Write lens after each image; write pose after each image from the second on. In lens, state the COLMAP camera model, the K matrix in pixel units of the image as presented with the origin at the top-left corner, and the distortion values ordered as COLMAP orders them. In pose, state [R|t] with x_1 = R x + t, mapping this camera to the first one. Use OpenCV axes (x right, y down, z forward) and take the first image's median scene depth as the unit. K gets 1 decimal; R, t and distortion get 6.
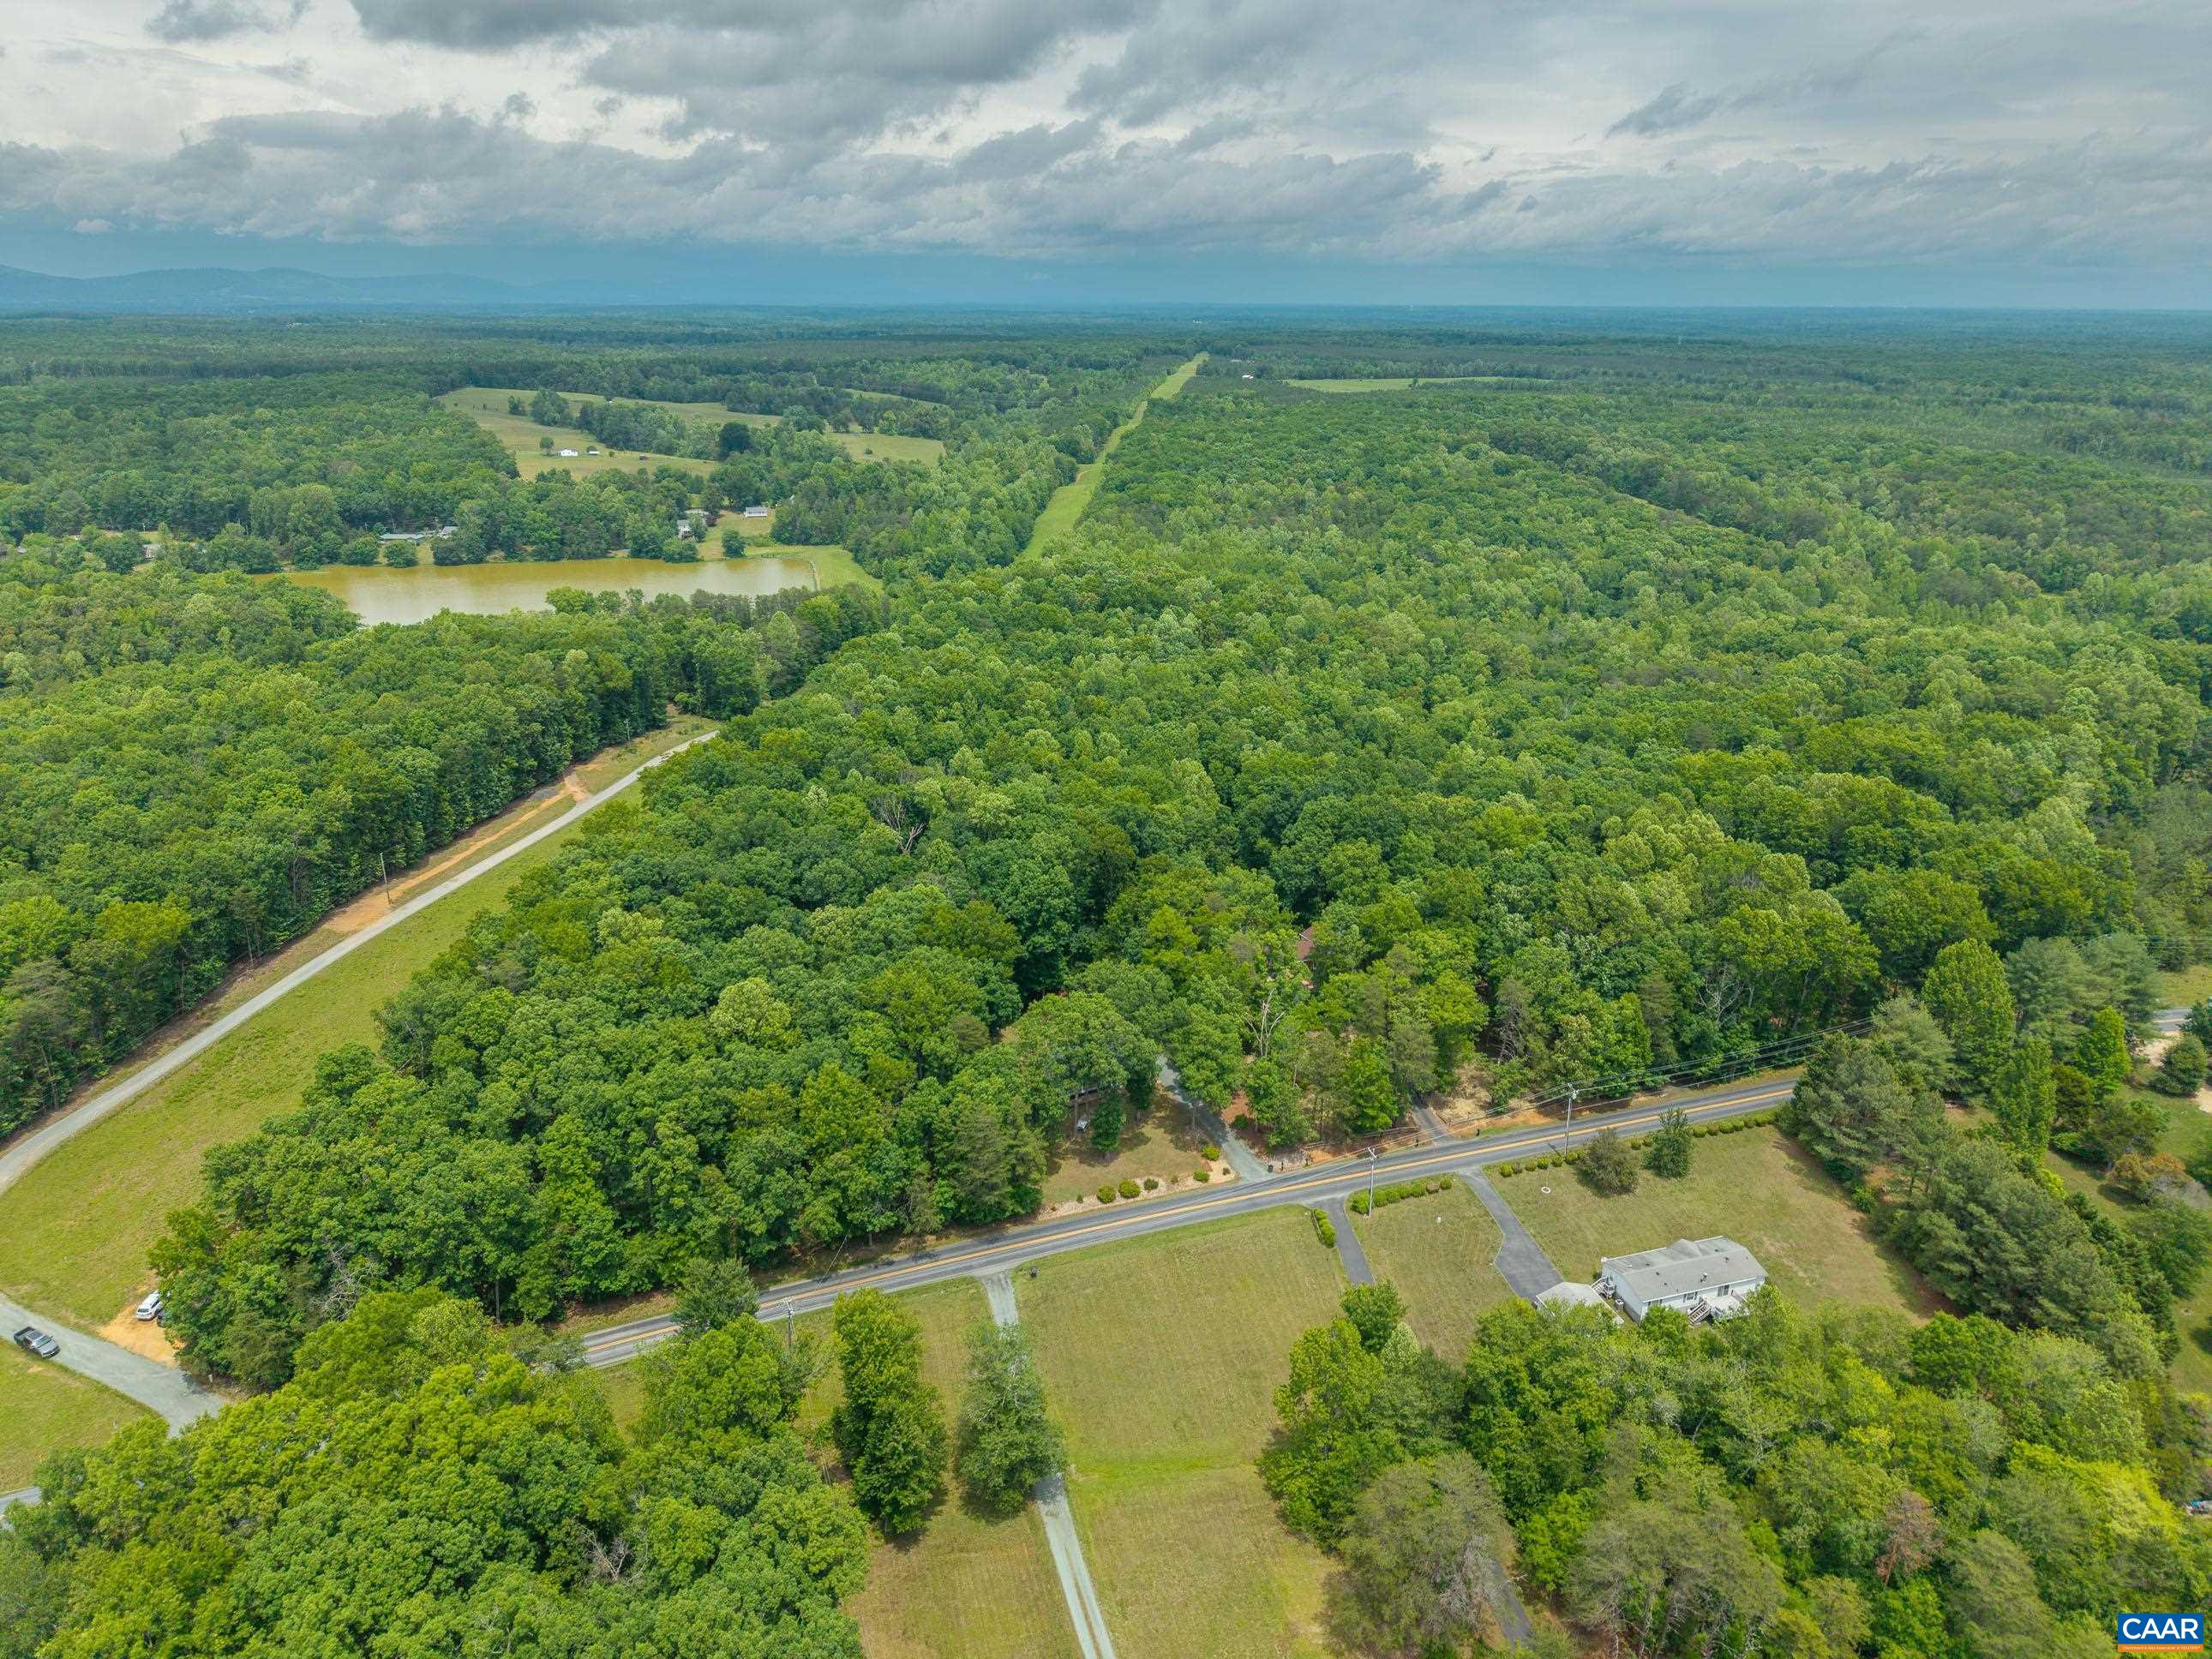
lens RADIAL K [[1482.2, 0, 1108.7], [0, 1482.2, 823.7], [0, 0, 1]] dist [0.021471, -0.017096]
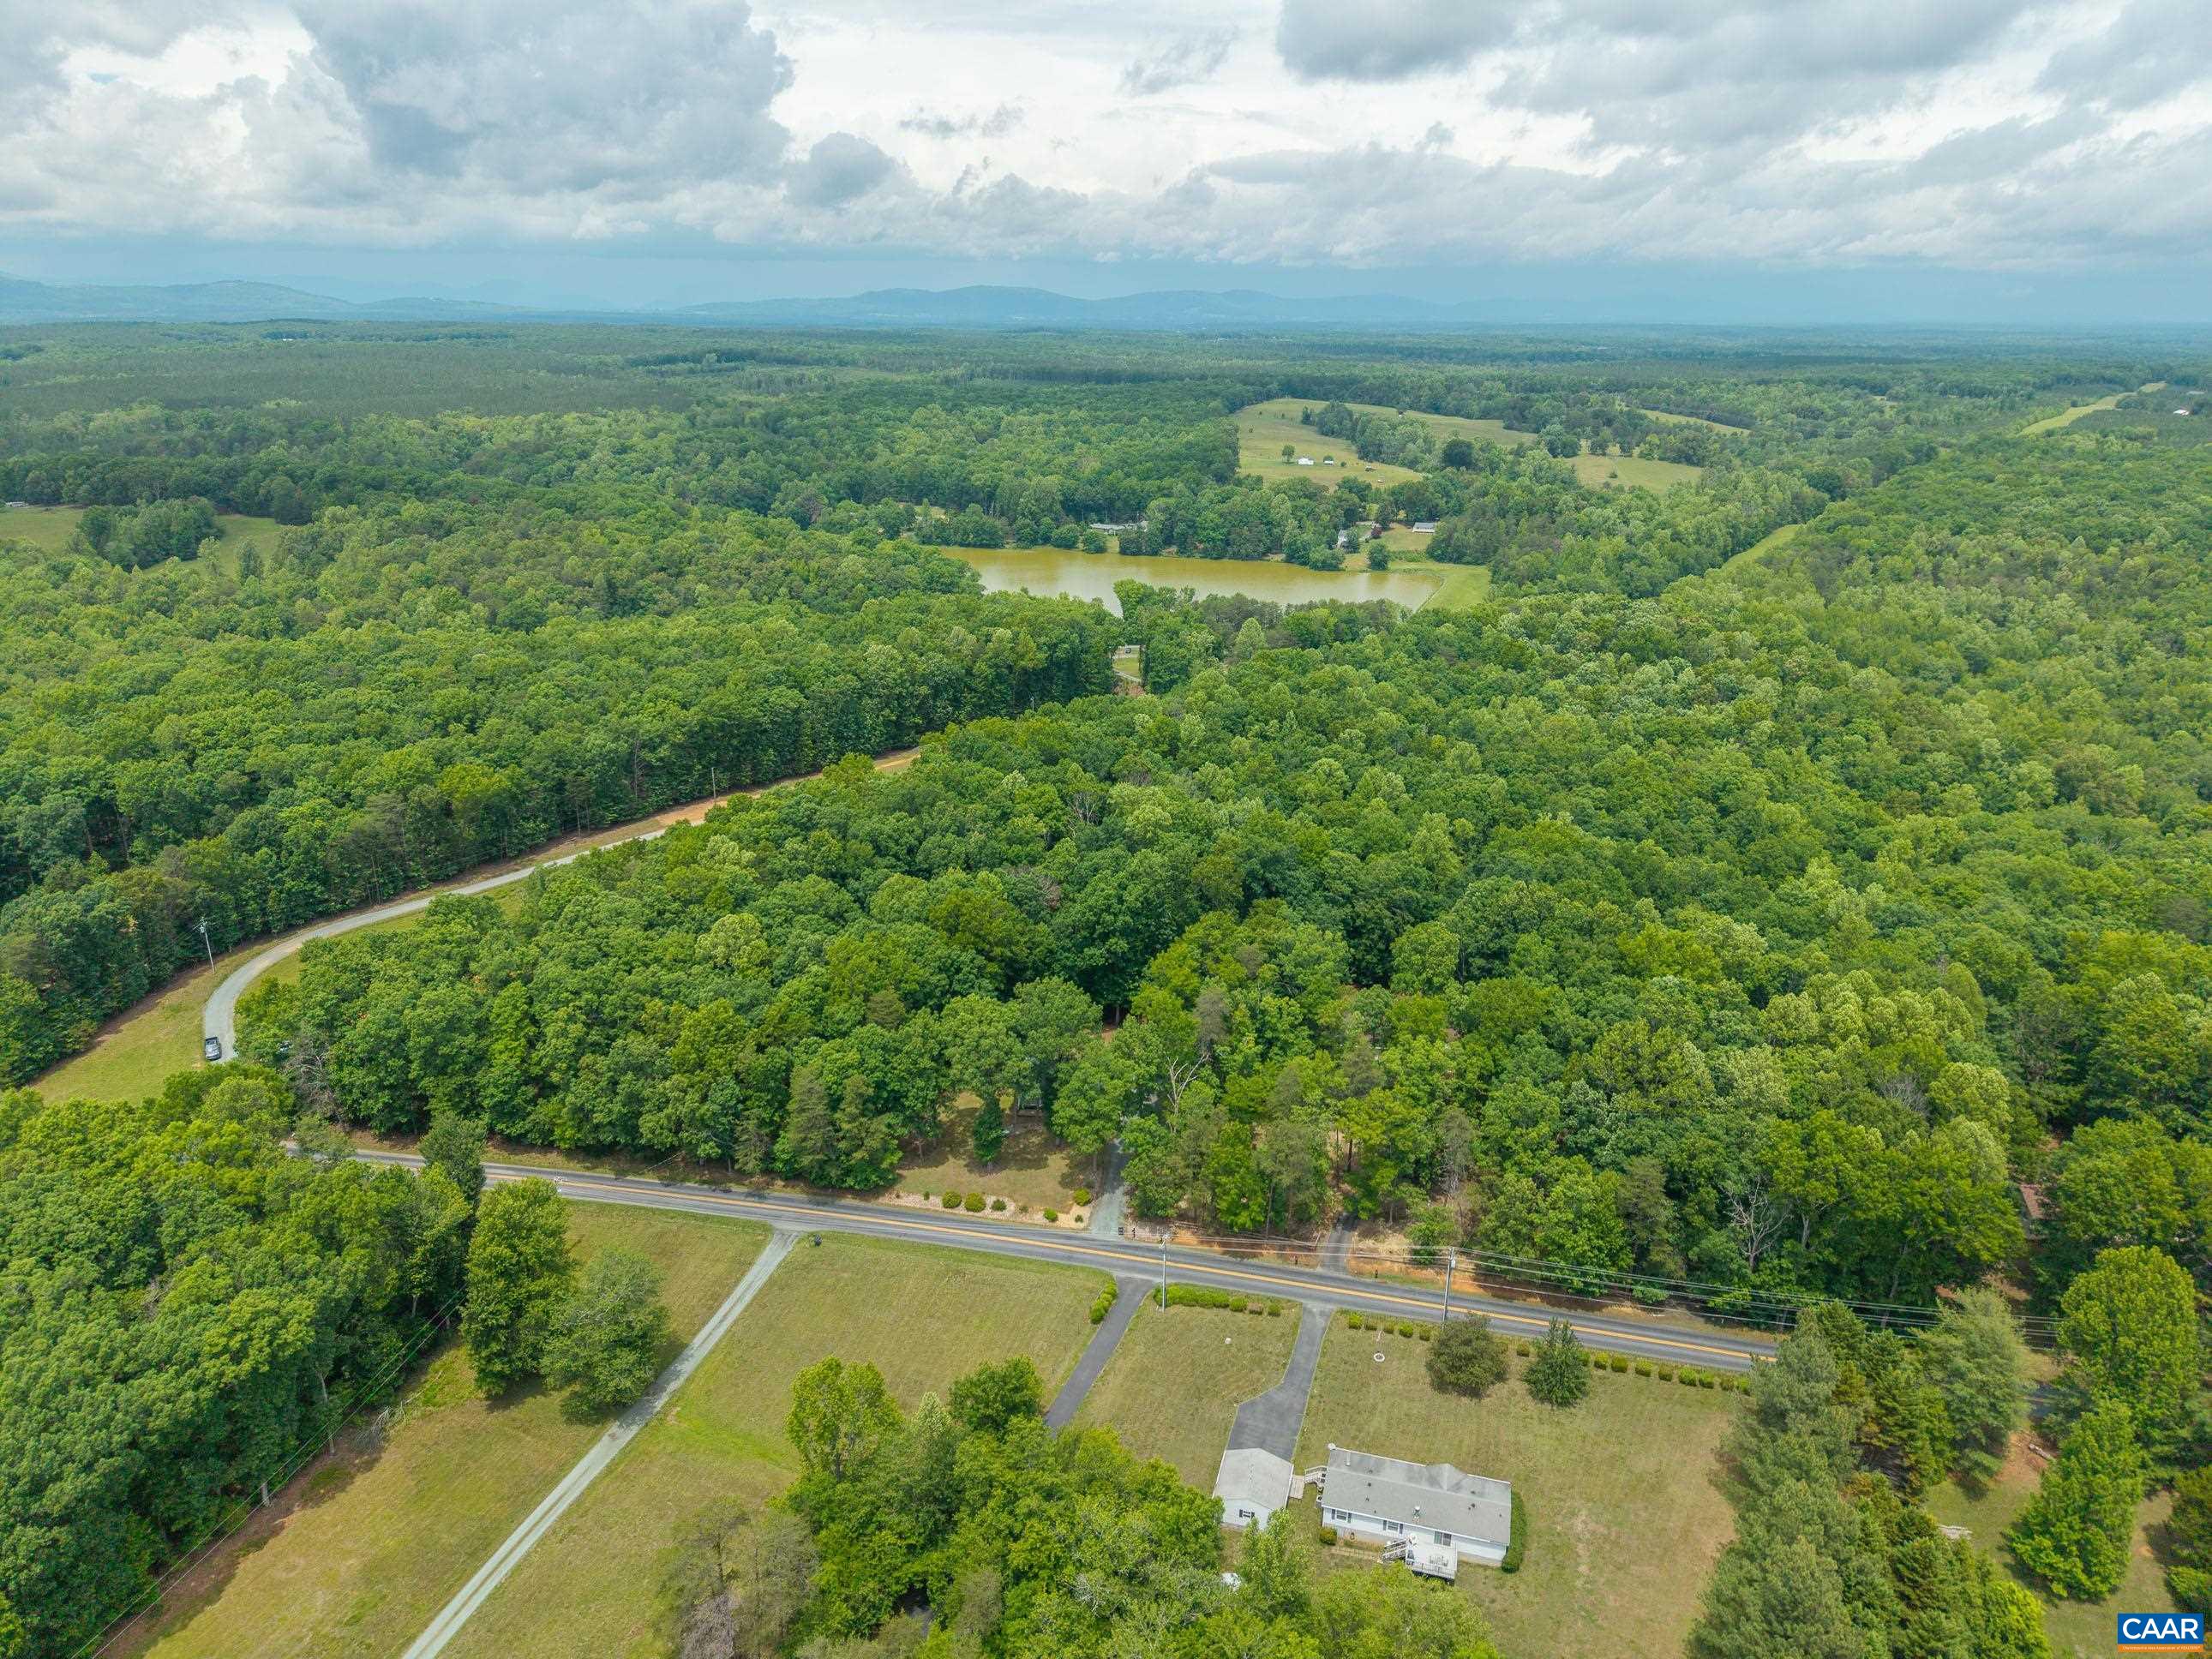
lens RADIAL K [[1482.2, 0, 1109.0], [0, 1482.2, 830.7], [0, 0, 1]] dist [0.021471, -0.017096]
pose [[0.839002, 0.180755, -0.513228, 0.466529], [-0.184494, 0.981839, 0.044194, -0.048347], [0.511896, 0.057609, 0.857114, 0.155166]]
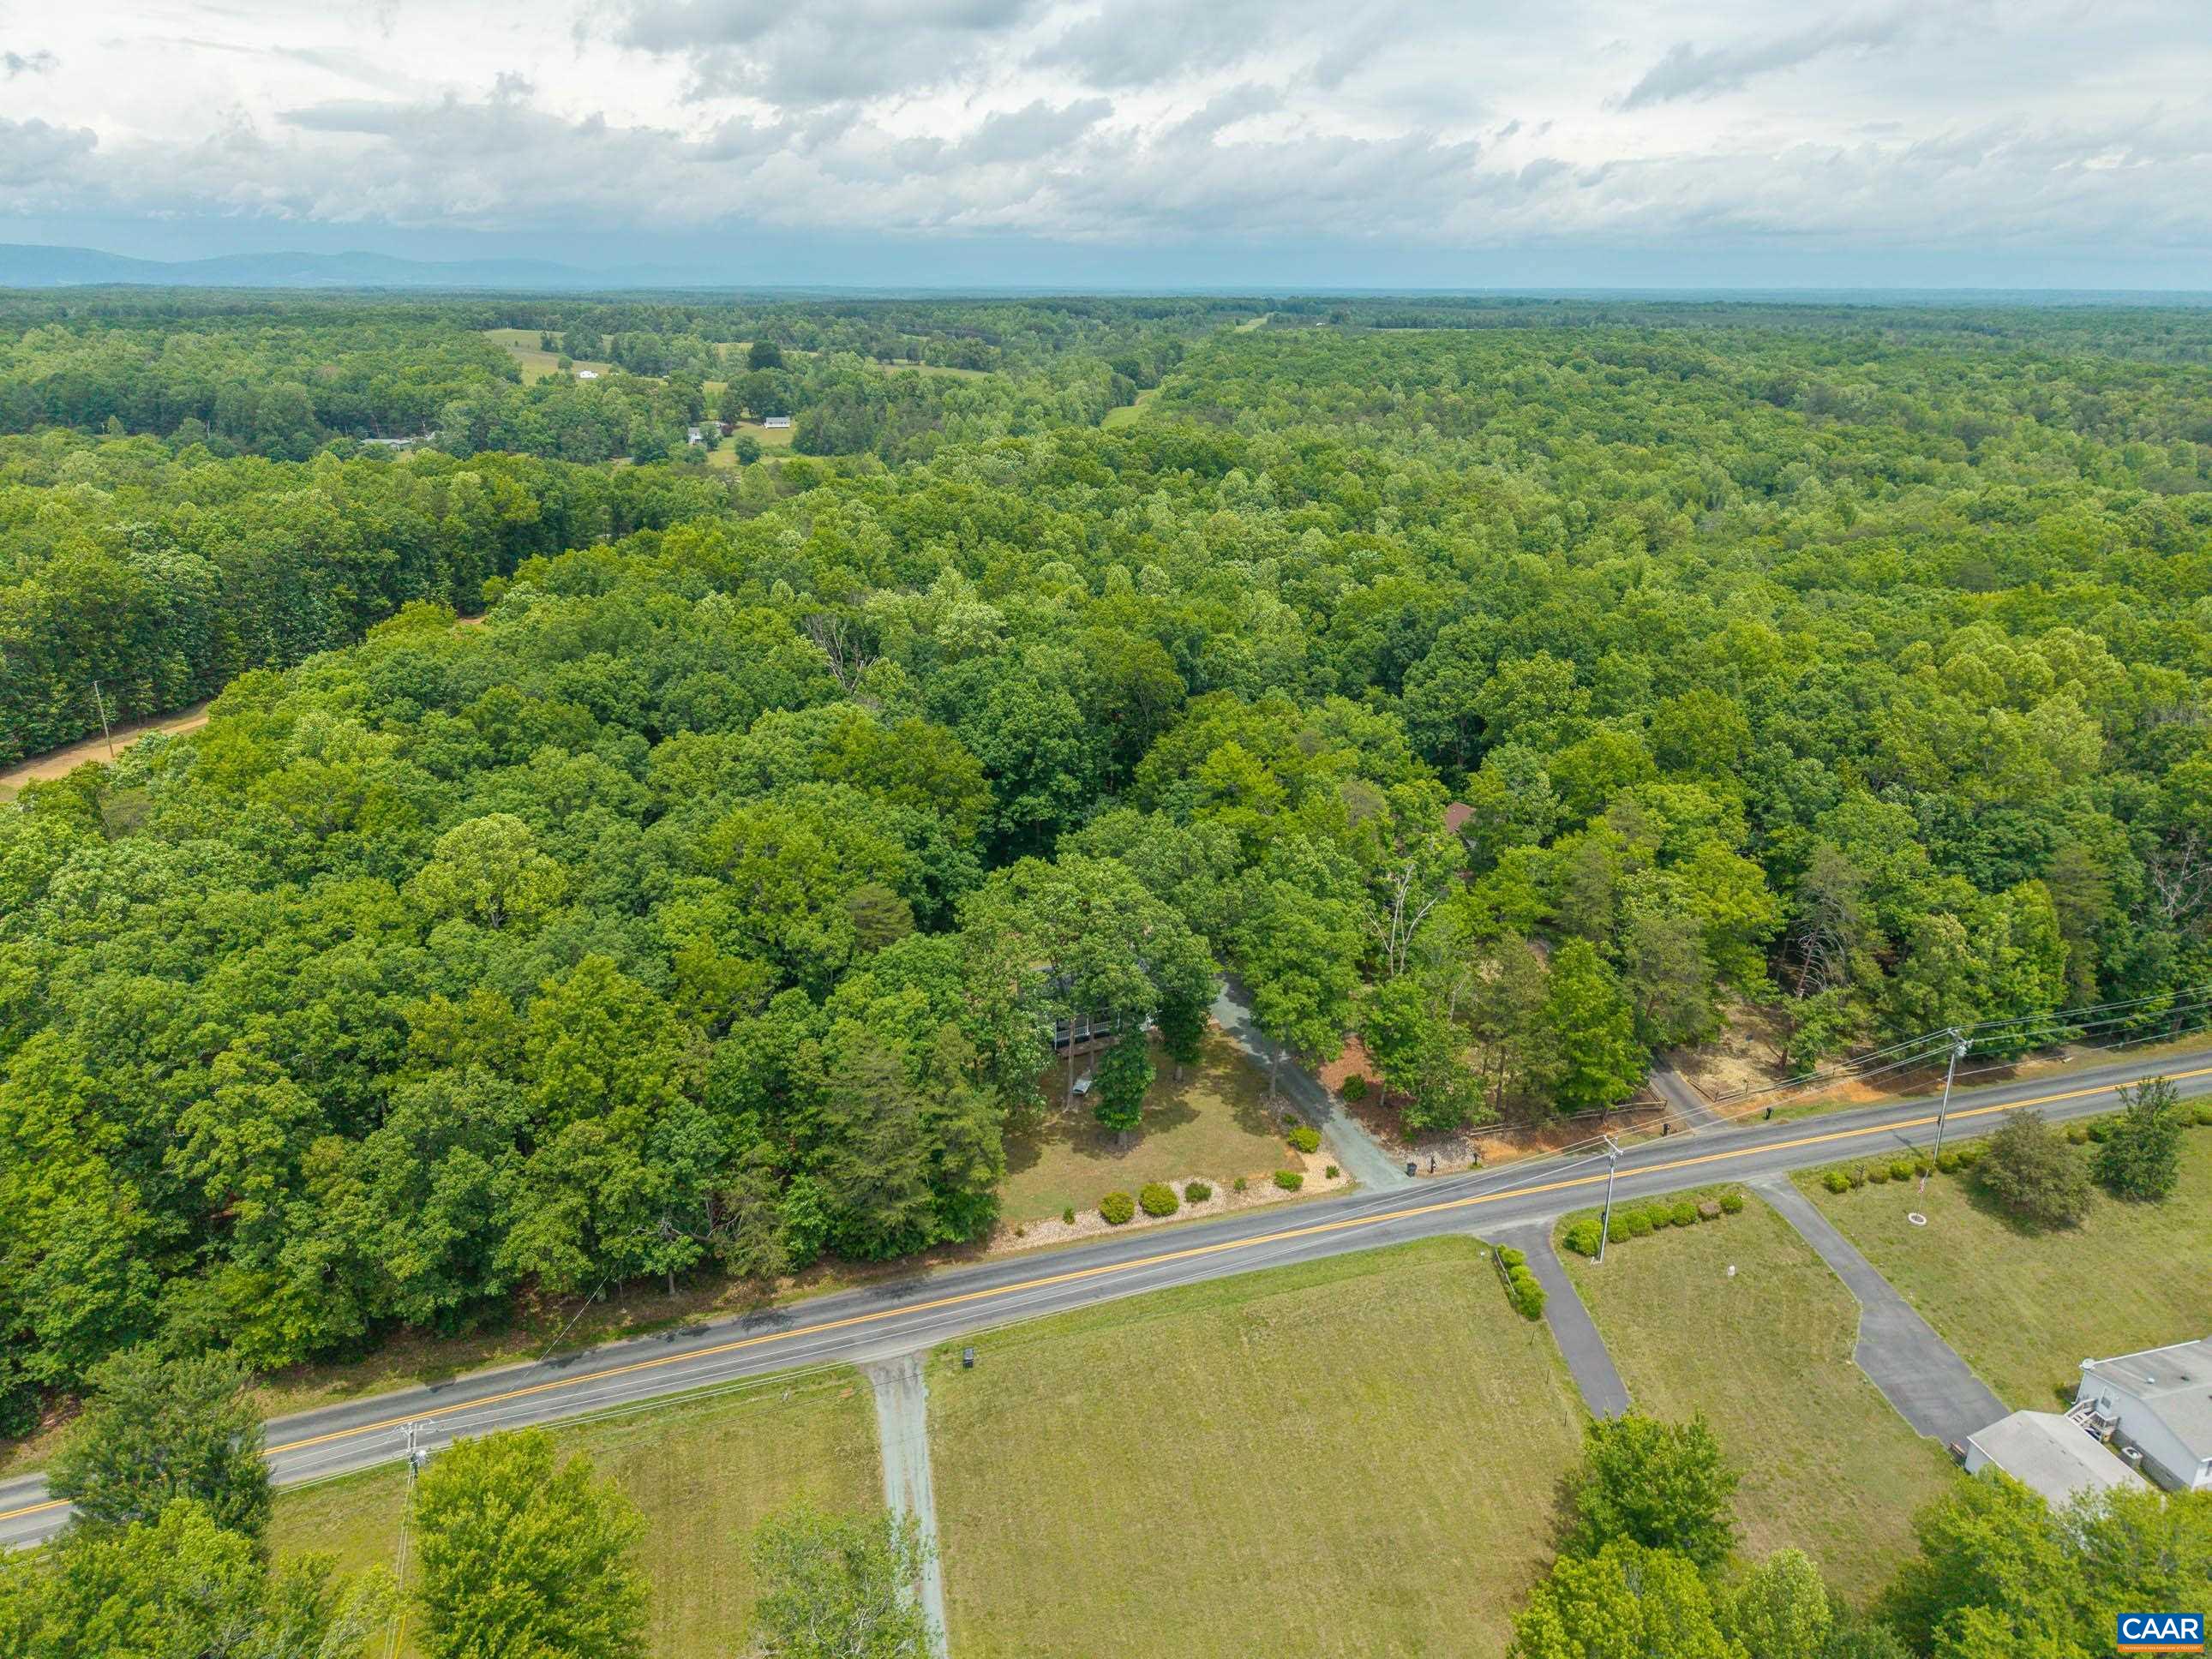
lens RADIAL K [[1482.2, 0, 1105.0], [0, 1482.2, 834.9], [0, 0, 1]] dist [0.021471, -0.017096]
pose [[0.998957, 0.013764, -0.043538, 0.013628], [-0.013095, 0.999792, 0.015609, 0.085174], [0.043744, -0.015022, 0.998930, 0.375473]]
